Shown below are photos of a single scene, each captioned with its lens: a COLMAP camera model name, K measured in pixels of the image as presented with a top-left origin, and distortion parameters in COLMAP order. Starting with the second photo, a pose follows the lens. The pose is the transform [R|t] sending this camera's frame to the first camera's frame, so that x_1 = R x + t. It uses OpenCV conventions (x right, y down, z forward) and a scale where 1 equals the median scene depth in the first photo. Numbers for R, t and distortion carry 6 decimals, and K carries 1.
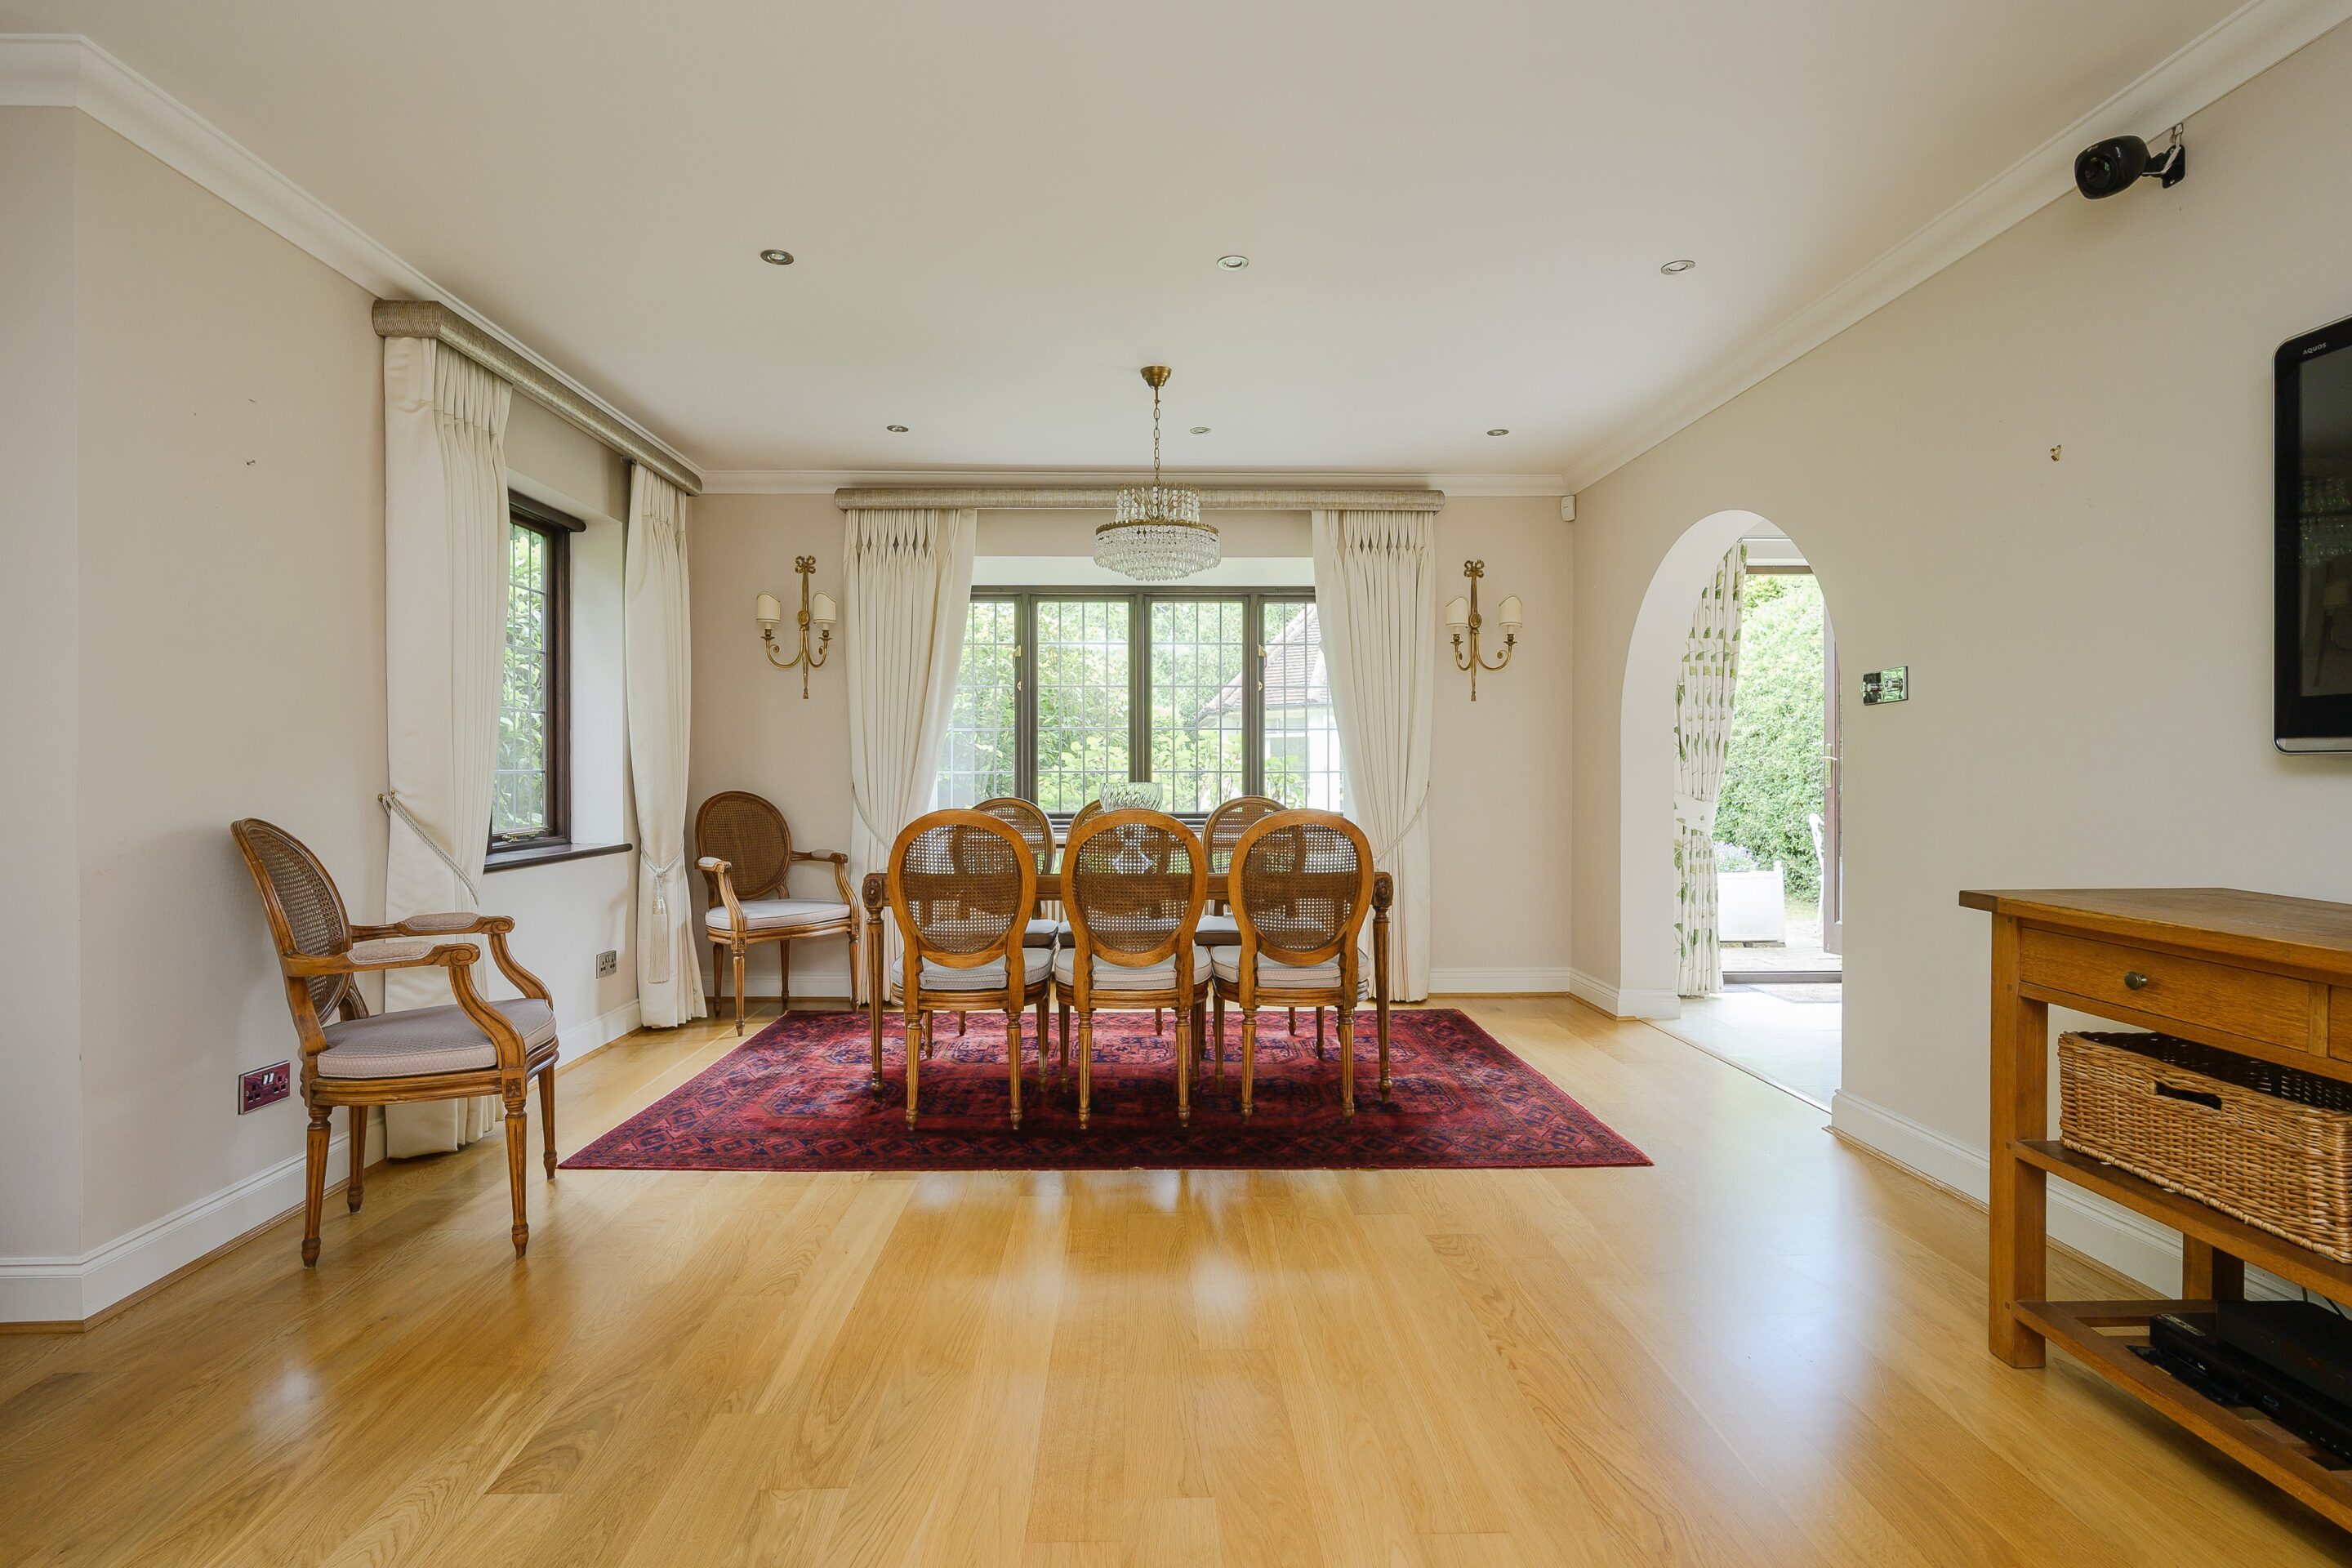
lens RADIAL K [[1161.2, 0, 1176.0], [0, 1161.2, 784.0], [0, 0, 1]] dist [-0.003414, -0.000545]
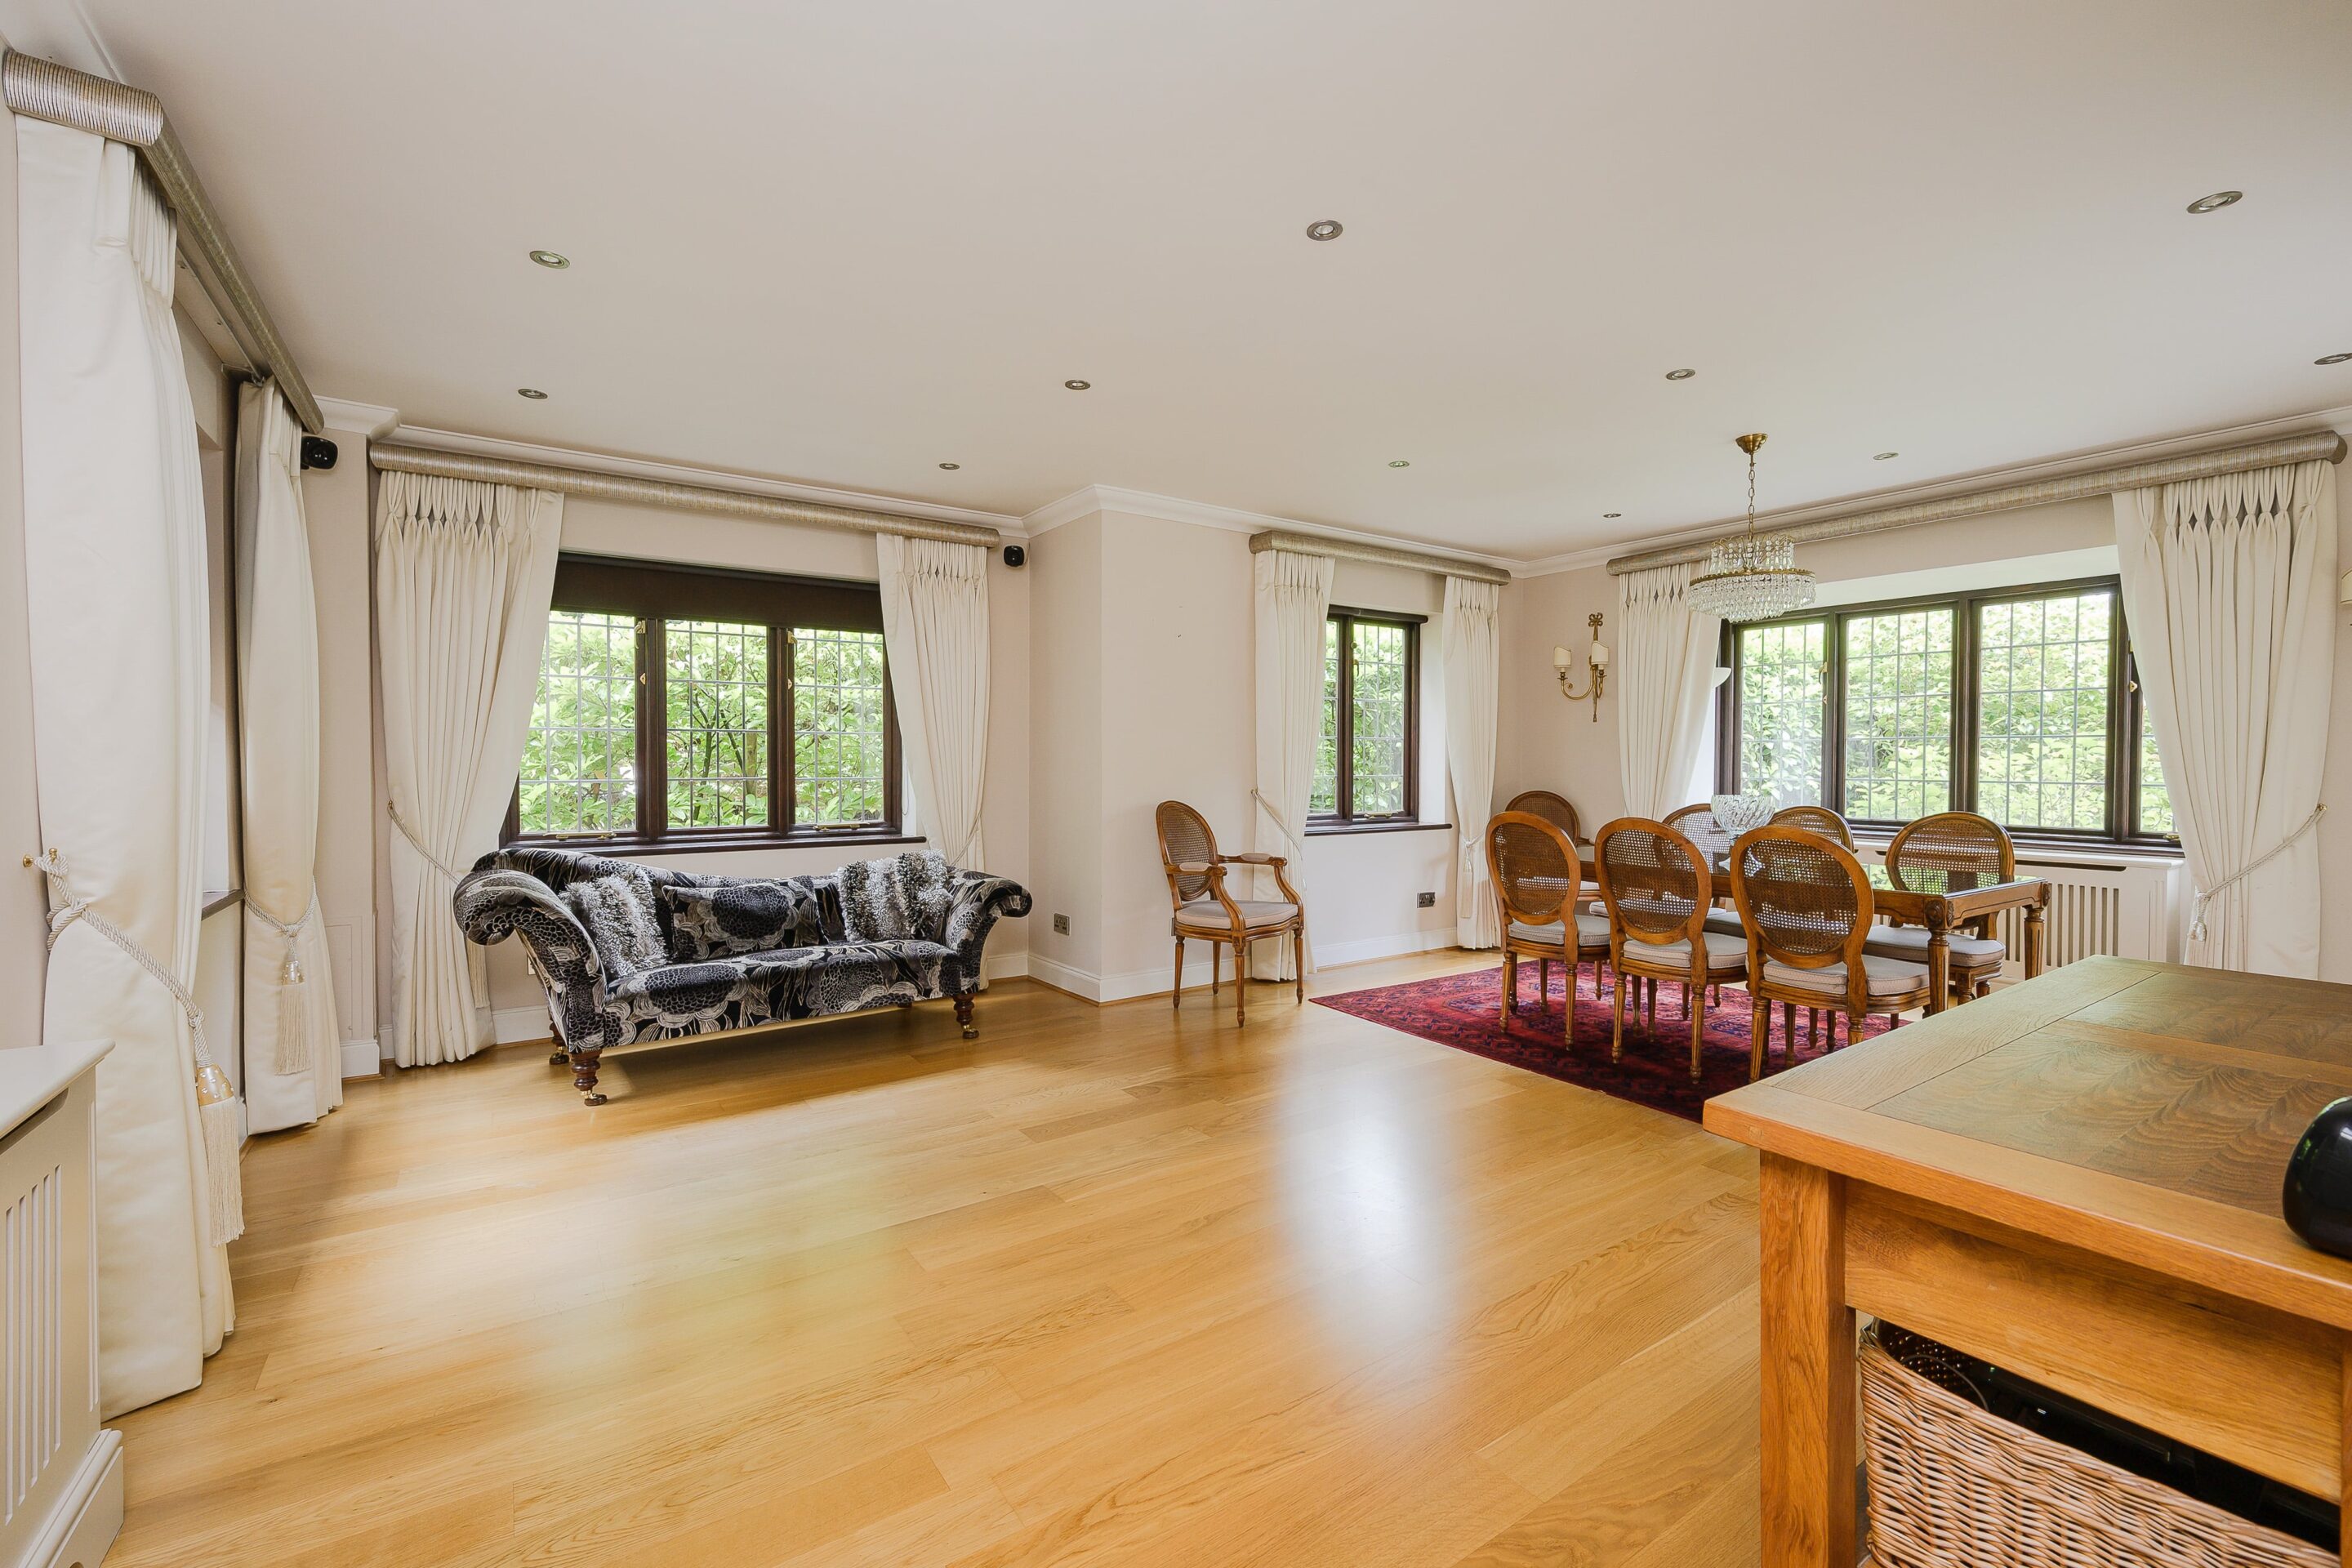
lens RADIAL K [[975.9, 0, 1176.0], [0, 975.9, 784.0], [0, 0, 1]] dist [0.001865, 0.000366]
pose [[0.551325, 0.022675, -0.833982, 0.469816], [-0.013196, 0.999743, 0.018458, -0.023539], [0.834186, 0.000829, 0.551482, -0.007481]]
